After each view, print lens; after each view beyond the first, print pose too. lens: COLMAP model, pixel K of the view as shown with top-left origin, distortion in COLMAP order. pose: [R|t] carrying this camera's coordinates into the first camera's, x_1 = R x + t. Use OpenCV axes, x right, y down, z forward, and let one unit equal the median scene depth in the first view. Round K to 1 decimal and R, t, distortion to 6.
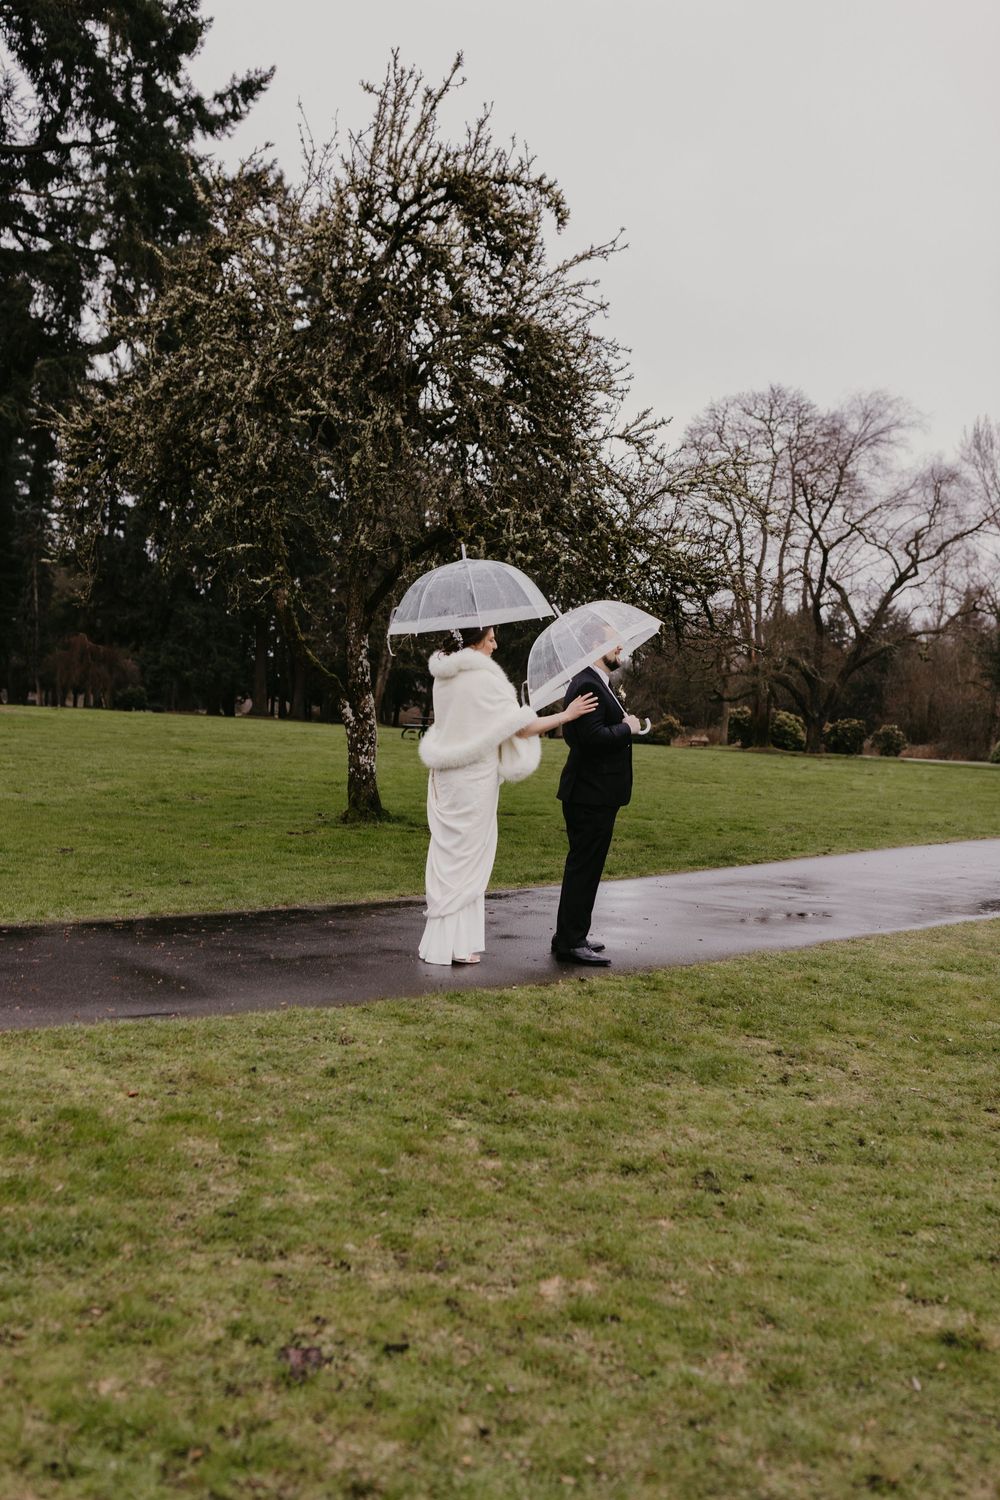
lens RADIAL K [[1400.2, 0, 495.0], [0, 1400.2, 747.9], [0, 0, 1]] dist [0.006493, -0.018052]
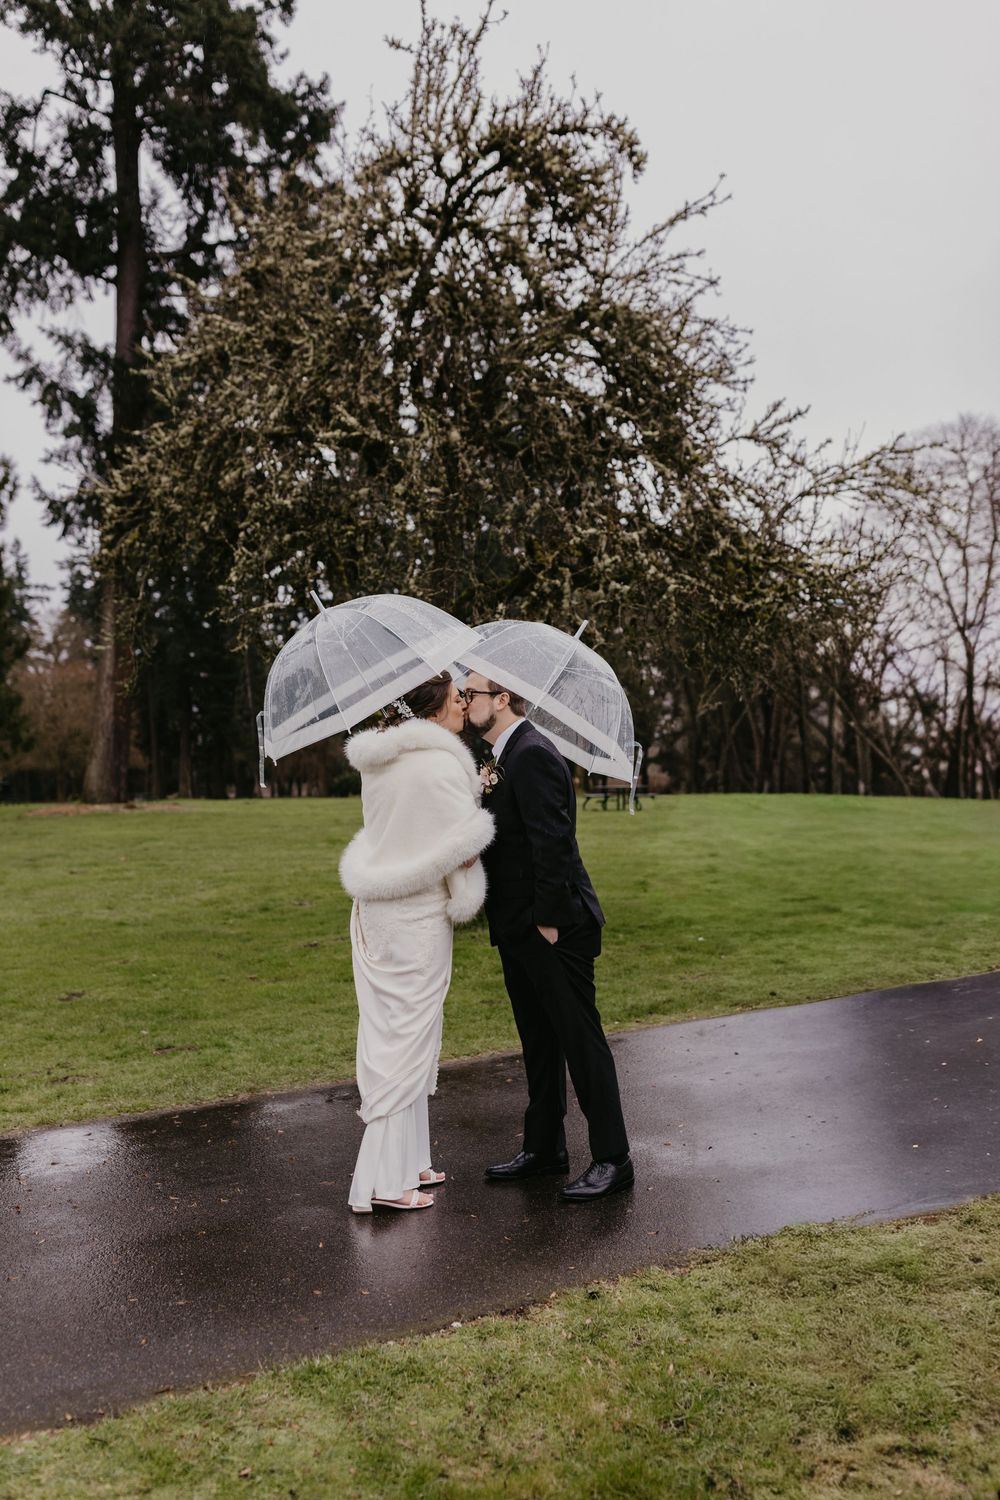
lens RADIAL K [[1400.2, 0, 495.0], [0, 1400.2, 747.9], [0, 0, 1]] dist [0.006493, -0.018052]
pose [[0.986864, -0.073422, -0.143908, 0.049030], [0.066303, 0.996355, -0.053663, -0.007894], [0.147323, 0.043416, 0.988135, 0.182322]]
